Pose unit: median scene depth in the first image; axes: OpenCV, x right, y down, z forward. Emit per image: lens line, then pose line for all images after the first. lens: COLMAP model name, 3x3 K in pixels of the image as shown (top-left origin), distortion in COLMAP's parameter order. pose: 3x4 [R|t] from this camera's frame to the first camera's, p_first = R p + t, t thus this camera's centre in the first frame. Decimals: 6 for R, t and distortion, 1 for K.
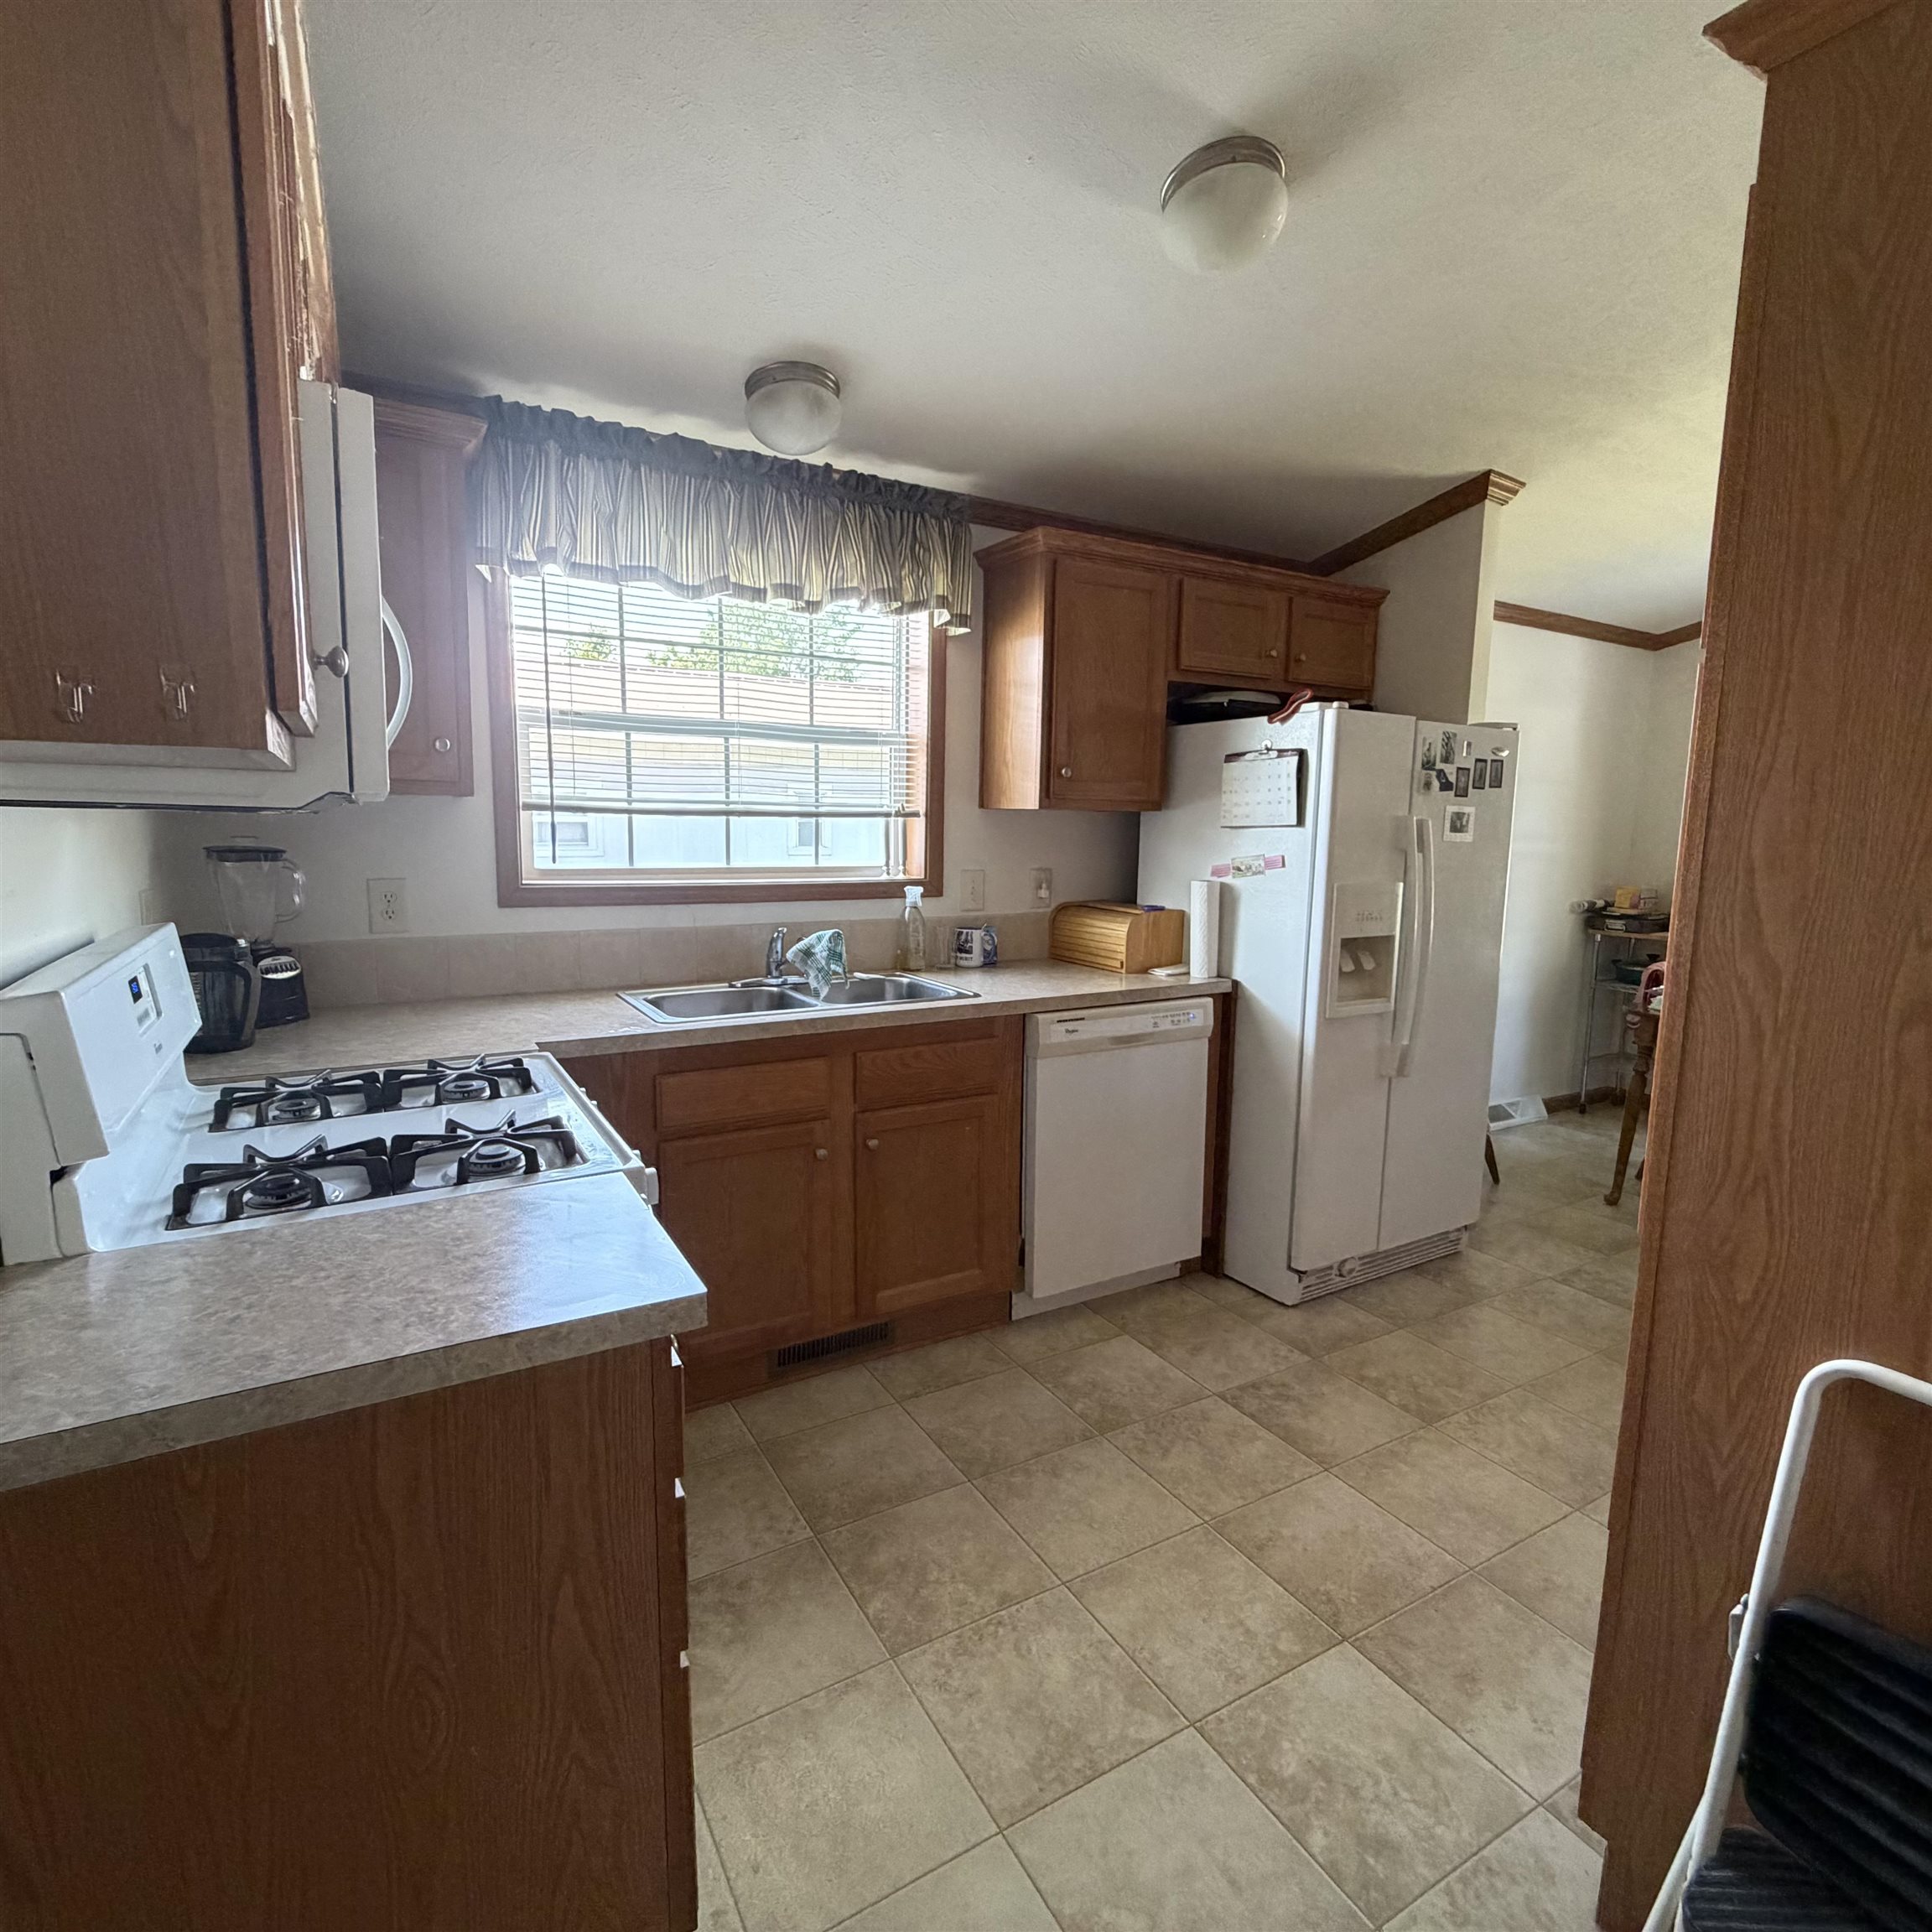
lens RADIAL K [[1028.9, 0, 962.8], [0, 1028.9, 962.2], [0, 0, 1]] dist [0.010205, 0.015947]
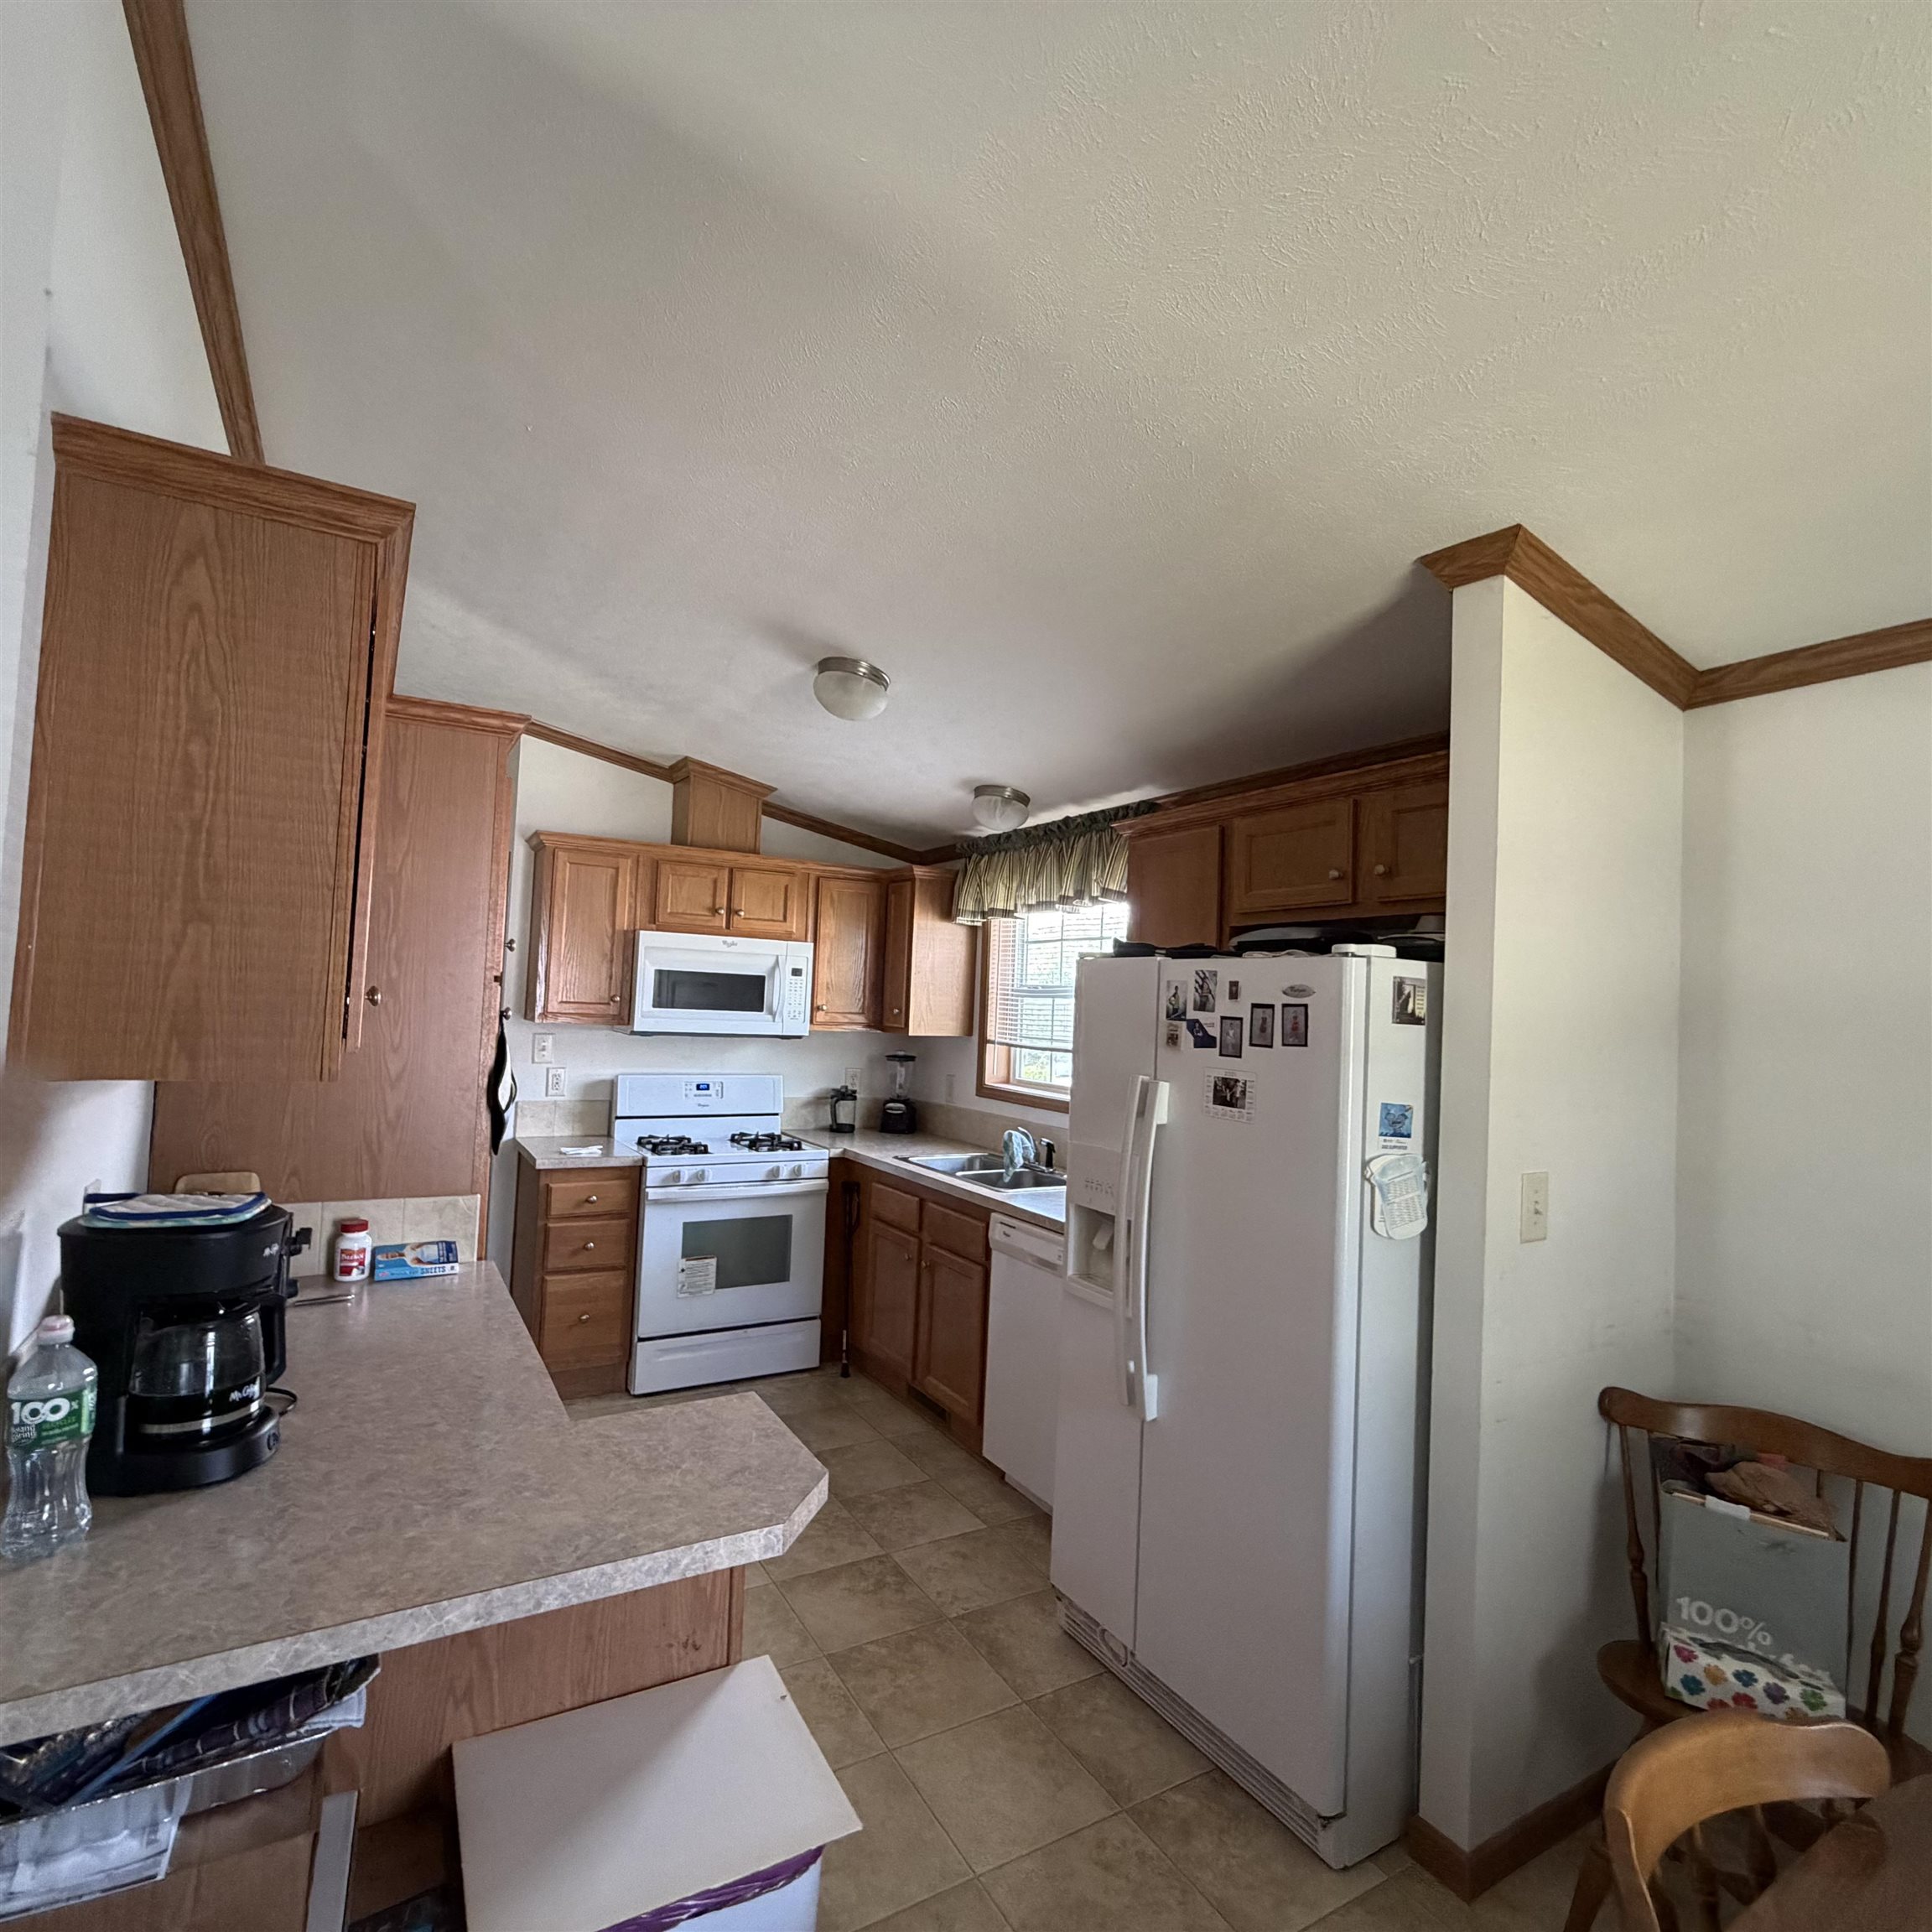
lens RADIAL K [[1028.9, 0, 965.6], [0, 1028.9, 965.5], [0, 0, 1]] dist [0.010205, 0.015947]
pose [[0.003876, -0.055039, -0.998477, 1.195823], [-0.174684, 0.983095, -0.054869, -0.150695], [0.984617, 0.174630, -0.005804, 0.810513]]
